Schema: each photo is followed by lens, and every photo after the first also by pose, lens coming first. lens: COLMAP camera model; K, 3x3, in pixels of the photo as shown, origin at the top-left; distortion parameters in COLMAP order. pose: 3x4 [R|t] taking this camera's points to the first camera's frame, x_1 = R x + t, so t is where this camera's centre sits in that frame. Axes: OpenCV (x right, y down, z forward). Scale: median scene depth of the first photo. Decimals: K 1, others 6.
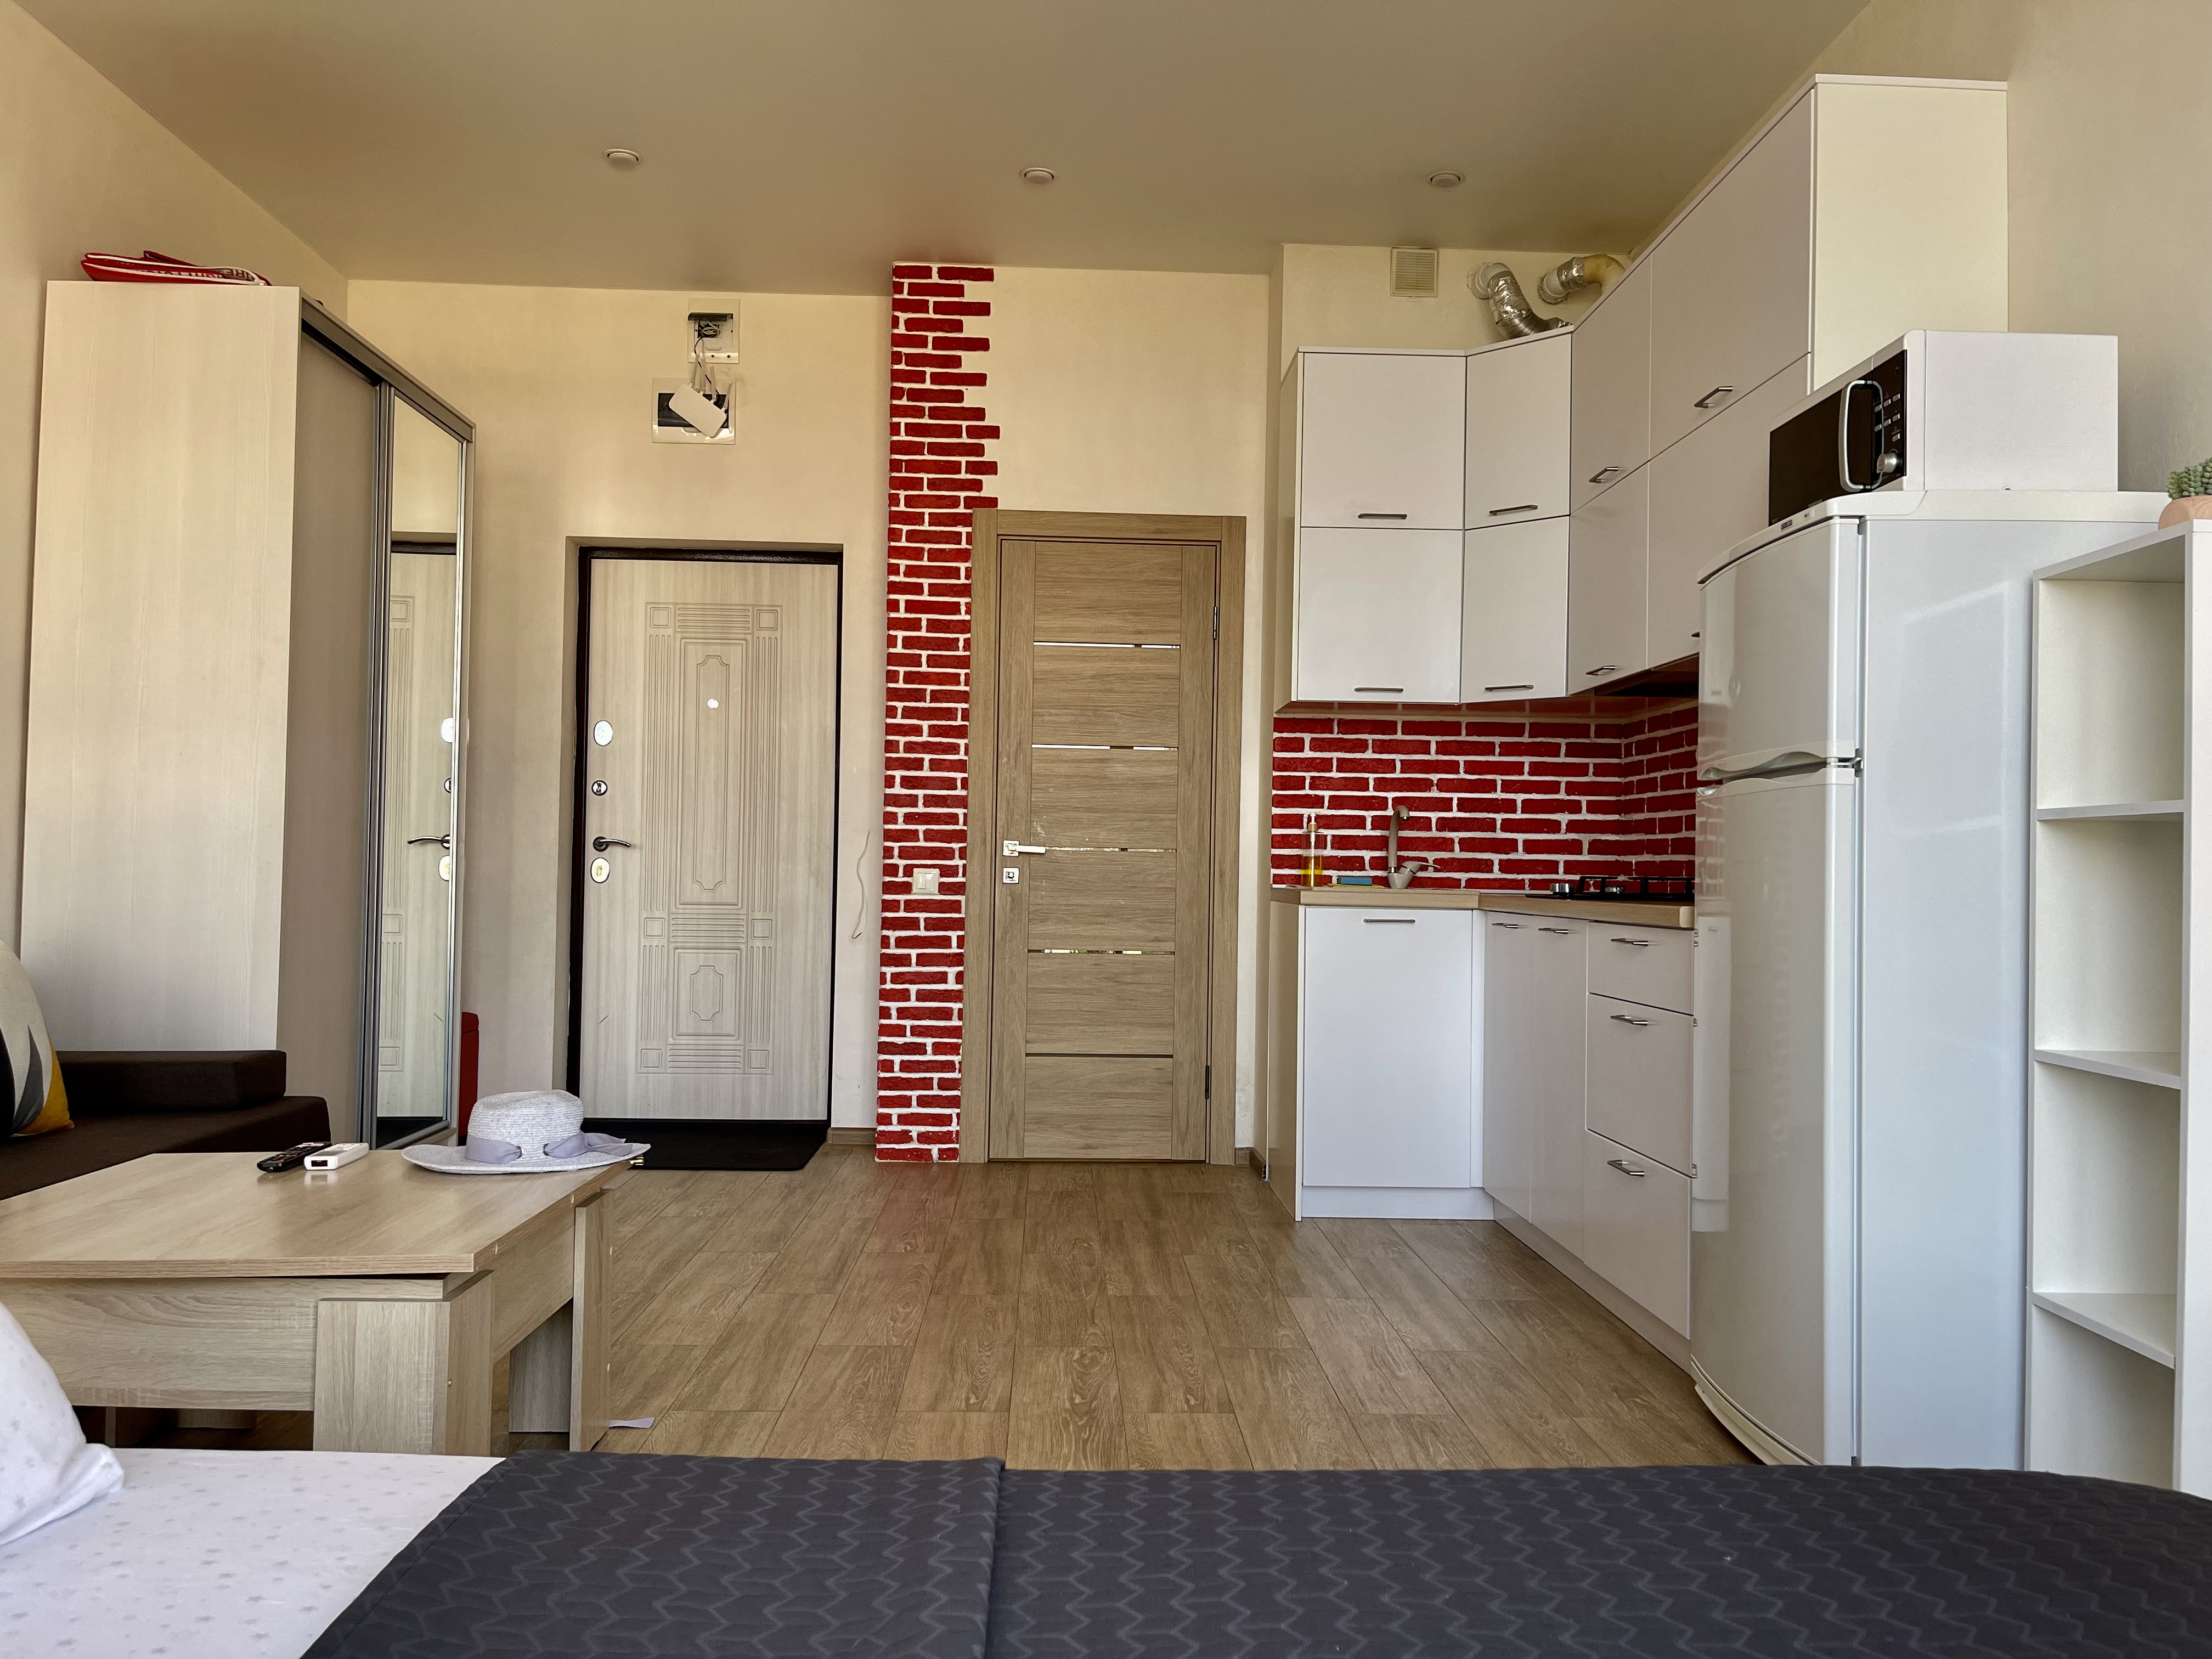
lens RADIAL K [[1680.6, 0, 1103.1], [0, 1680.6, 837.4], [0, 0, 1]] dist [0.062407, -0.078570]
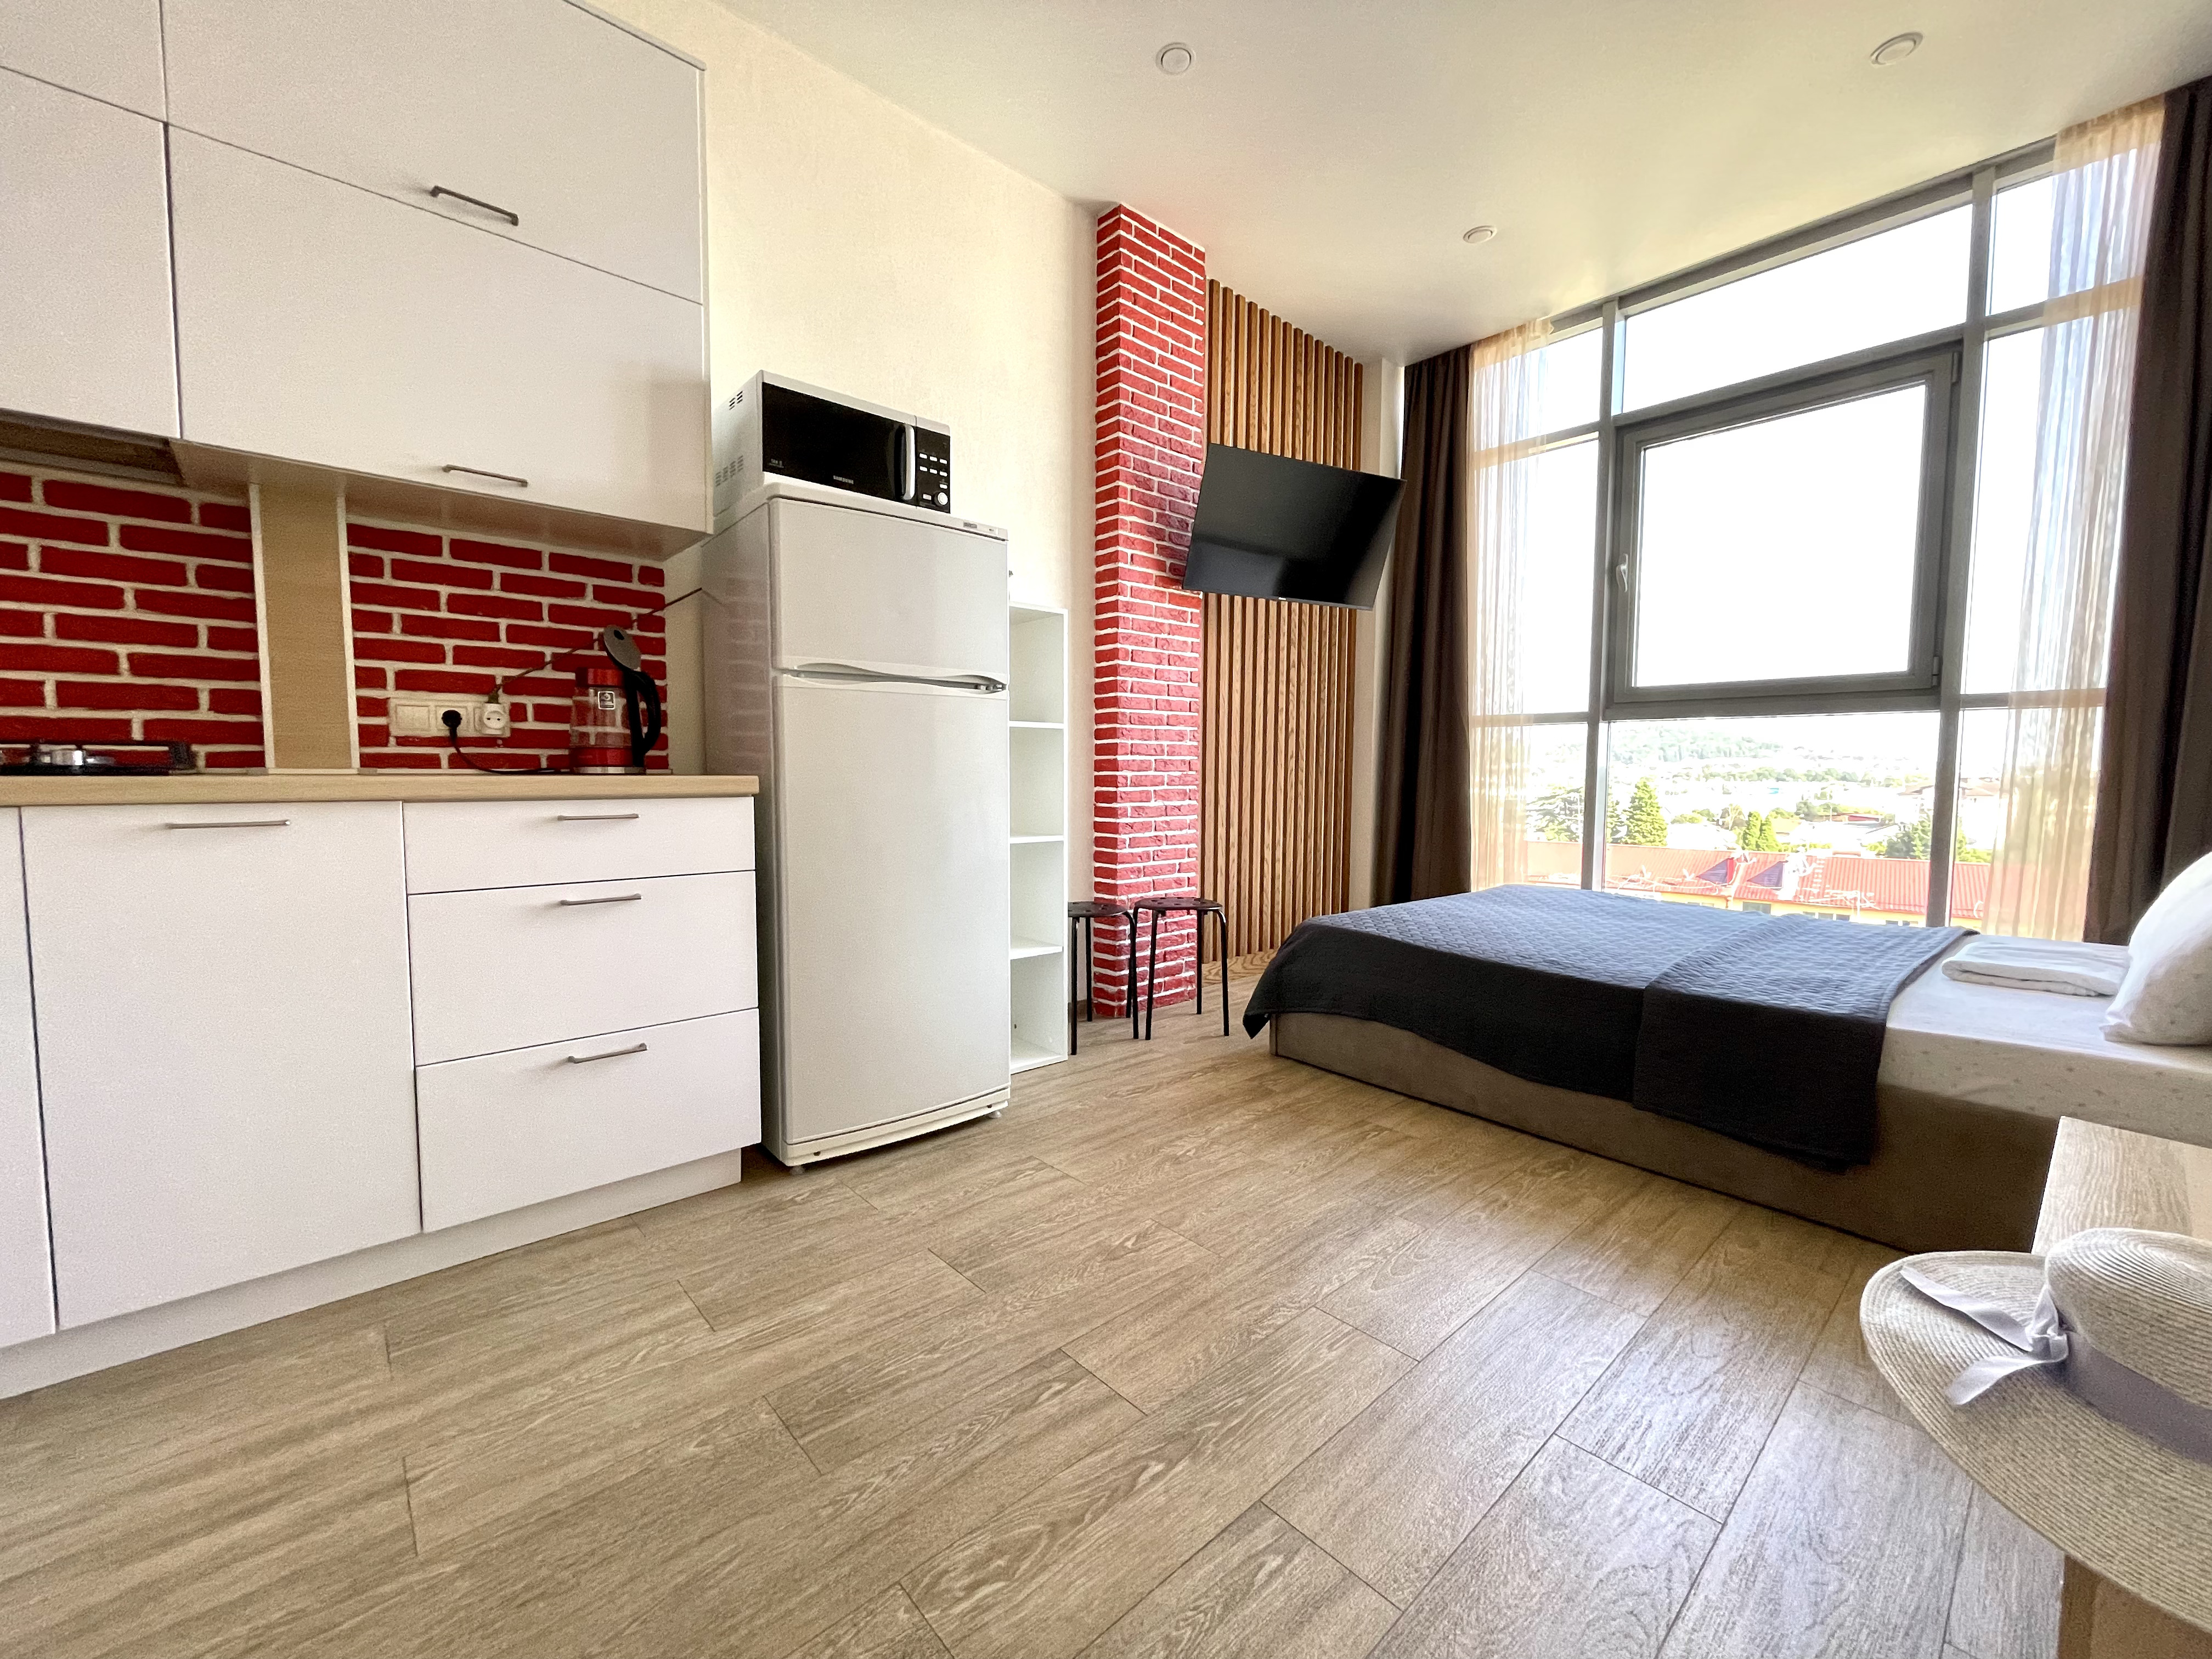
lens RADIAL K [[891.6, 0, 1089.4], [0, 891.6, 828.9], [0, 0, 1]] dist [-0.001681, -0.000590]
pose [[-0.640378, -0.071662, 0.764709, -0.238092], [-0.033322, 0.997293, 0.065553, 0.026643], [-0.767336, 0.016497, -0.641032, 1.104340]]
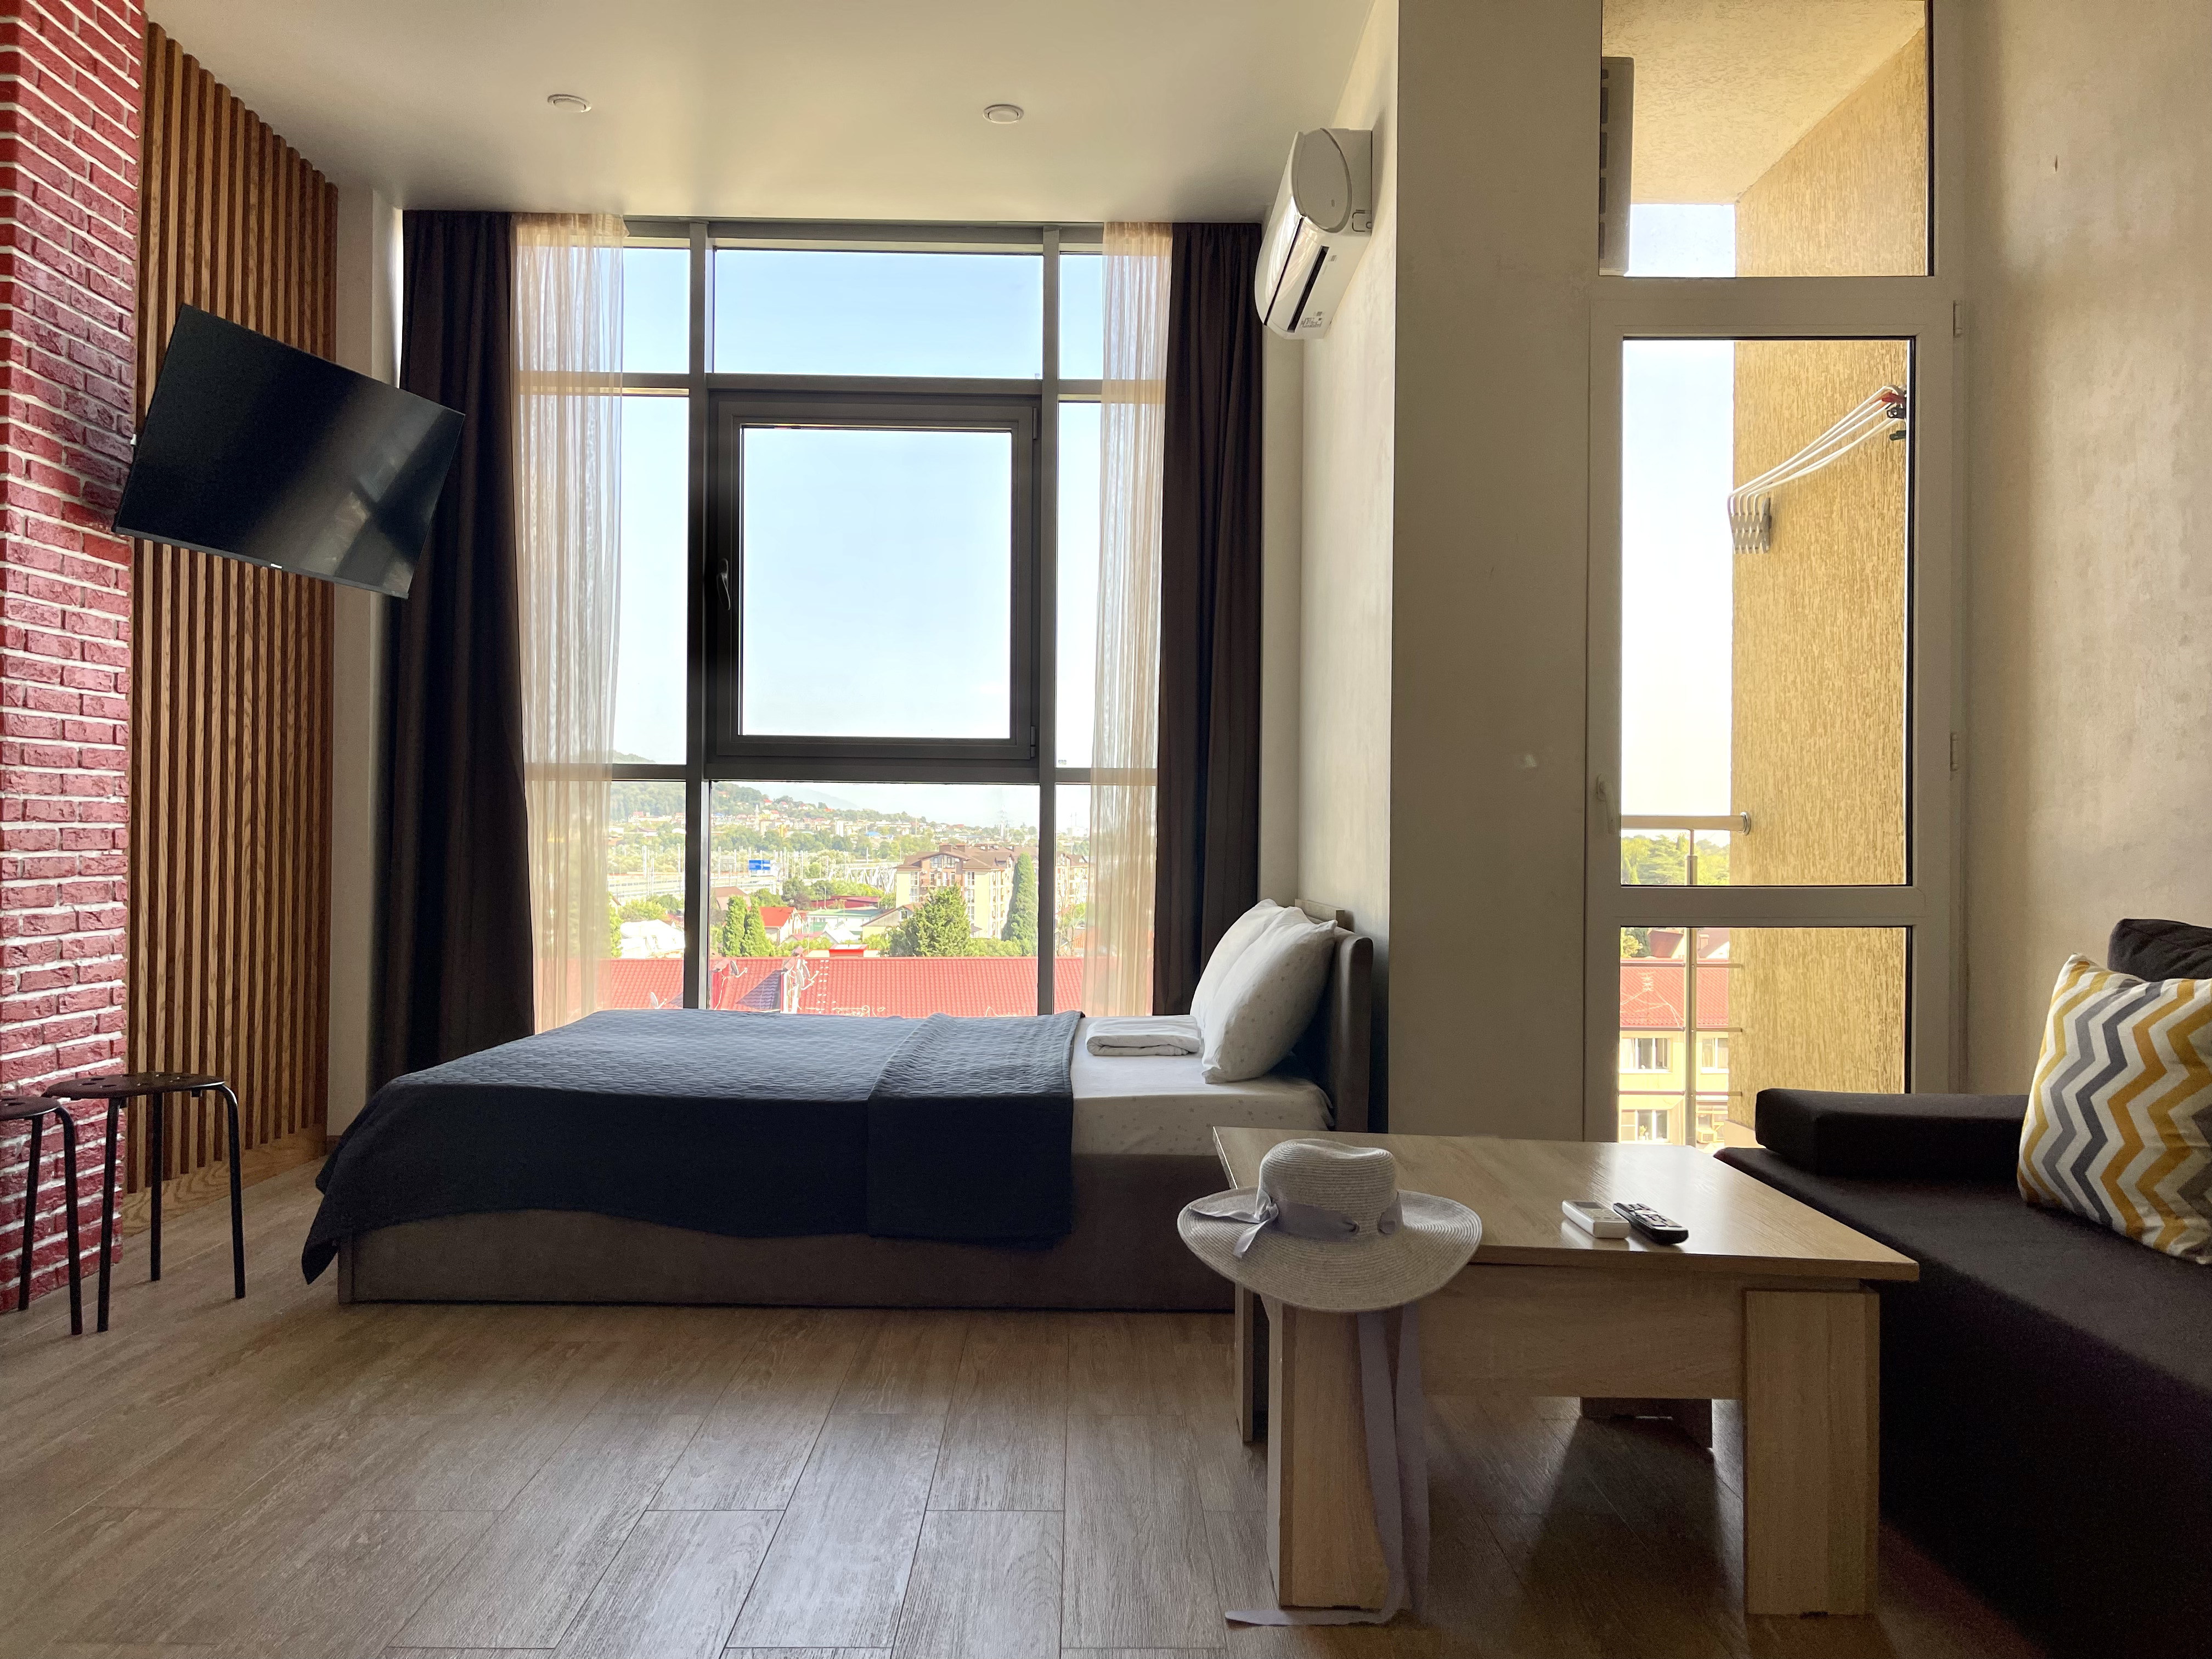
lens RADIAL K [[1680.6, 0, 1100.1], [0, 1680.6, 829.3], [0, 0, 1]] dist [0.062407, -0.078570]
pose [[-0.999539, -0.026104, 0.015515, -0.177021], [-0.026539, 0.999241, -0.028531, 0.025031], [-0.014758, -0.028930, -0.999472, 1.436609]]
